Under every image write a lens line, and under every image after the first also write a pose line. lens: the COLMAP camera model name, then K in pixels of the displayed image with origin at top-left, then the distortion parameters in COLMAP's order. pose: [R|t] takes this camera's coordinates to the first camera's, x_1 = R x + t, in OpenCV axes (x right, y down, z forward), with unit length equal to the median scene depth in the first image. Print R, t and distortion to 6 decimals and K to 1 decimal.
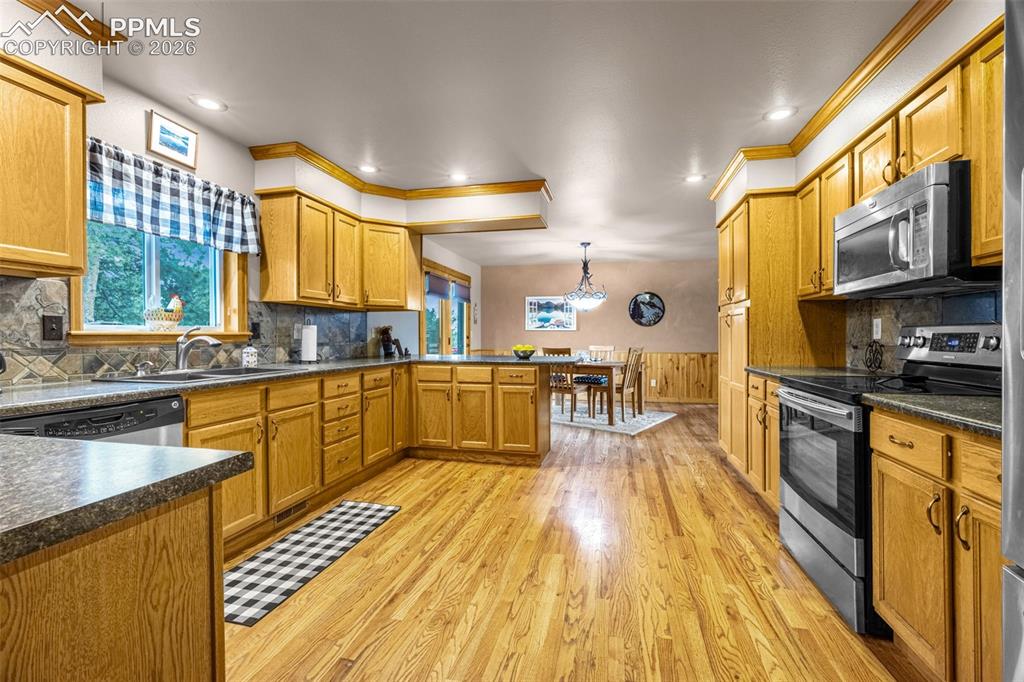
lens RADIAL K [[443.9, 0, 512.3], [0, 443.9, 338.4], [0, 0, 1]] dist [0.000803, -0.000093]
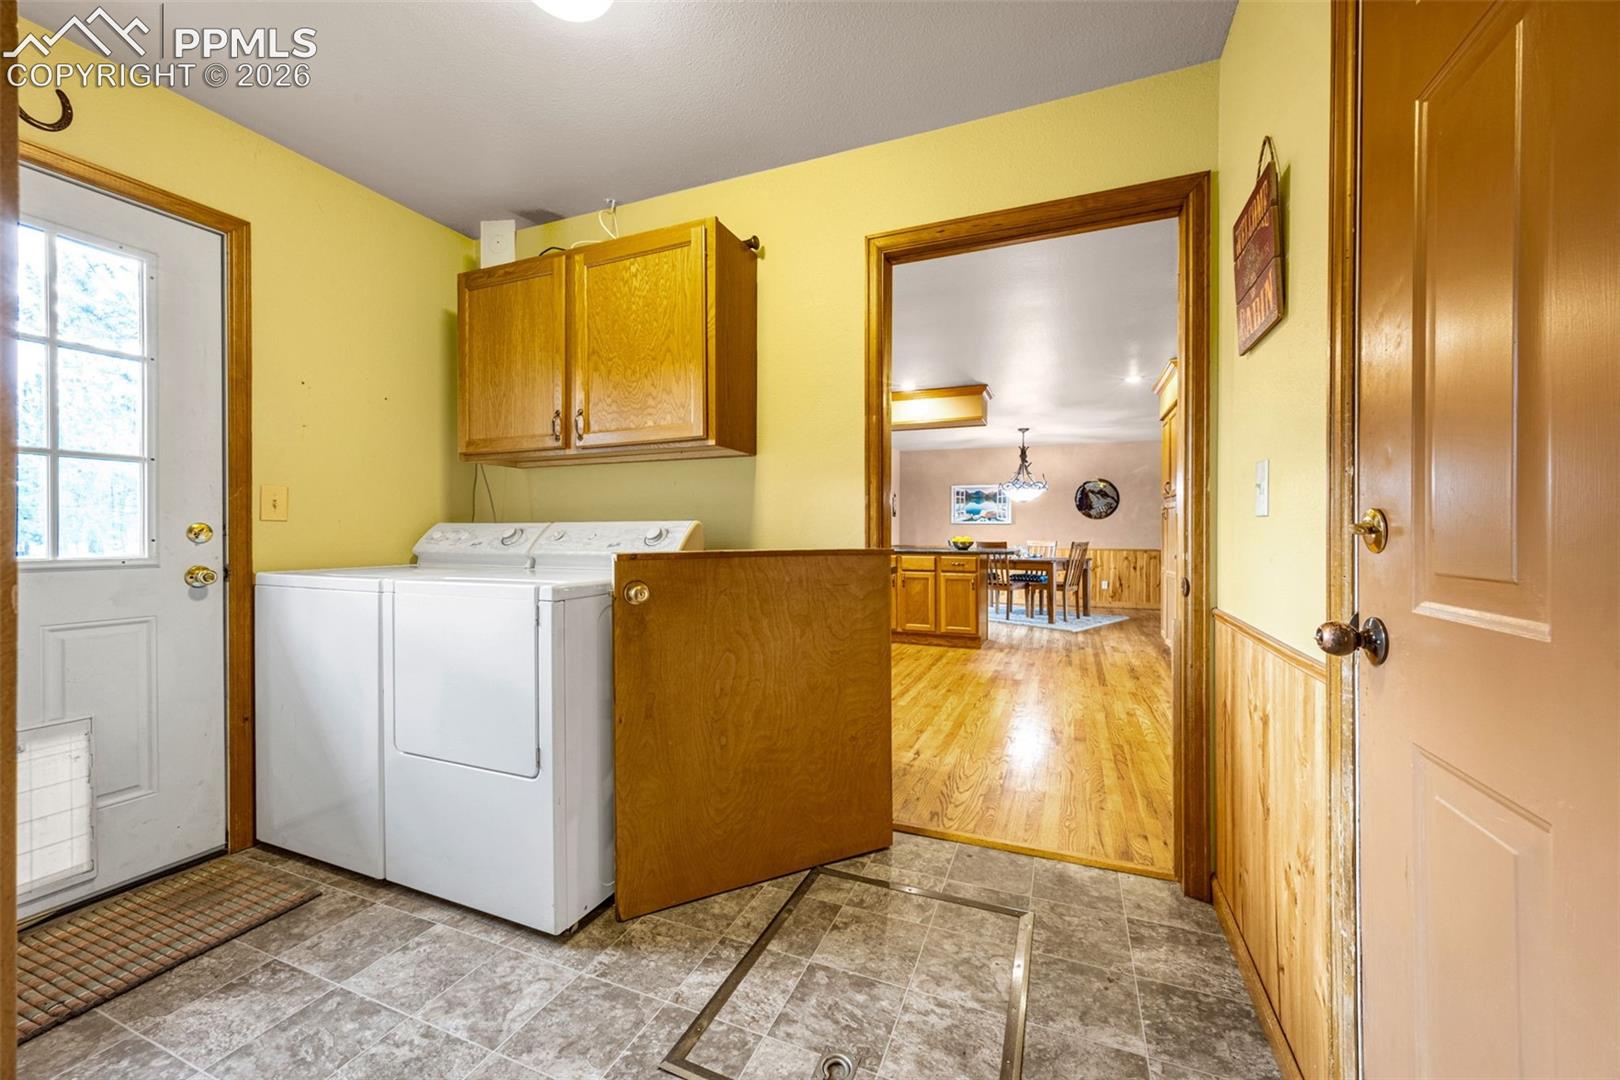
lens RADIAL K [[621.9, 0, 809.8], [0, 621.9, 538.1], [0, 0, 1]] dist [0.000165, 0.000011]
pose [[0.986962, 0.003836, -0.160909, -0.068728], [-0.003425, 0.999990, 0.002828, 0.011054], [0.160919, -0.002240, 0.986965, -0.369871]]
